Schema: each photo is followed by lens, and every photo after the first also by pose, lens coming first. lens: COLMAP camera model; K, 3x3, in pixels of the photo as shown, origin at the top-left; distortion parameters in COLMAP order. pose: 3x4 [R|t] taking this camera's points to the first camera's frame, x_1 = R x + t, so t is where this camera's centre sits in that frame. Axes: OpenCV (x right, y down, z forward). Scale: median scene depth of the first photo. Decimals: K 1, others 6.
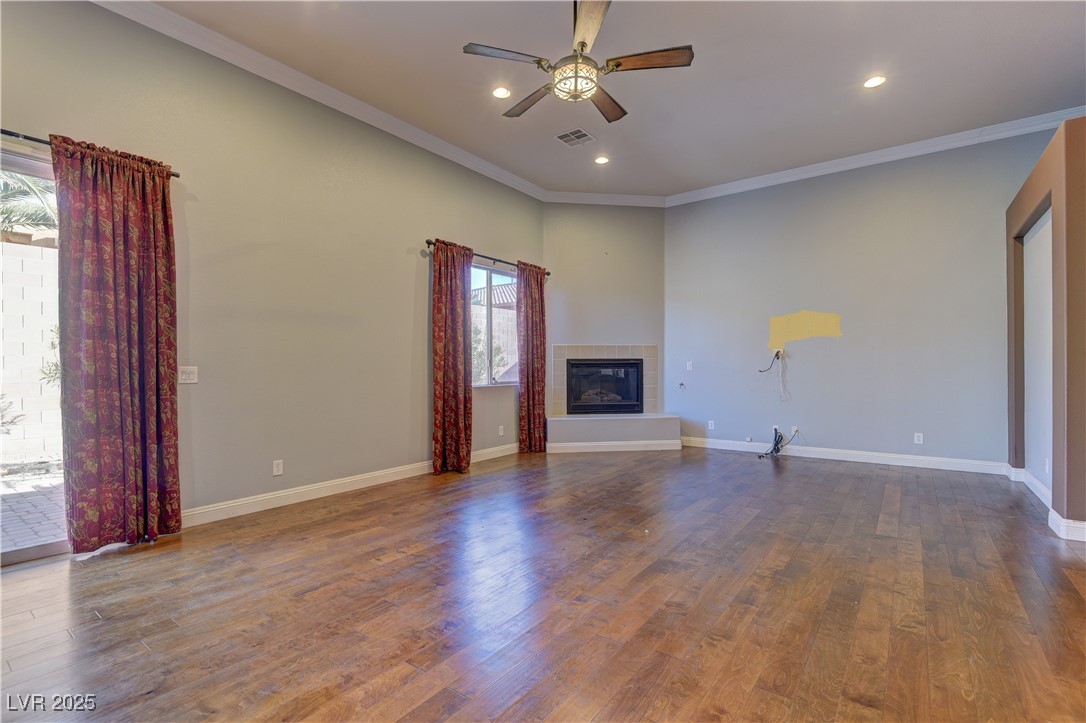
lens RADIAL K [[498.8, 0, 545.0], [0, 498.8, 364.2], [0, 0, 1]] dist [-0.001323, -0.003911]
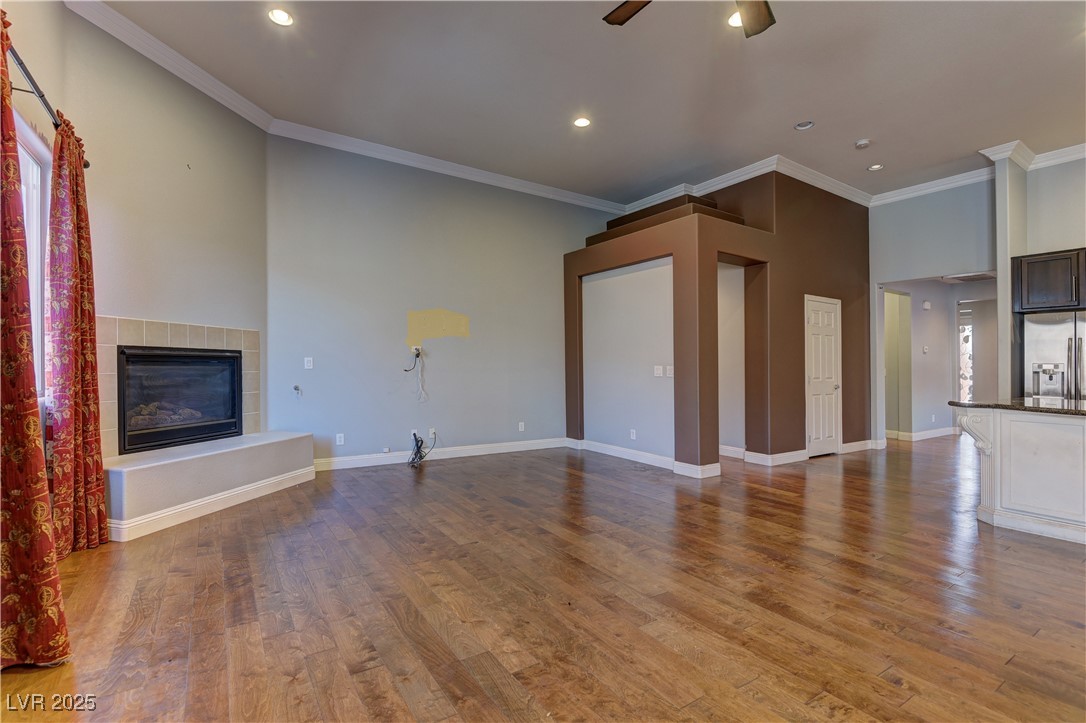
lens RADIAL K [[498.8, 0, 540.3], [0, 498.8, 360.1], [0, 0, 1]] dist [-0.001323, -0.003911]
pose [[0.350951, 0.017600, 0.936229, -0.336992], [-0.015227, 0.999798, -0.013087, 0.004718], [-0.936270, -0.009663, 0.351148, 0.511692]]
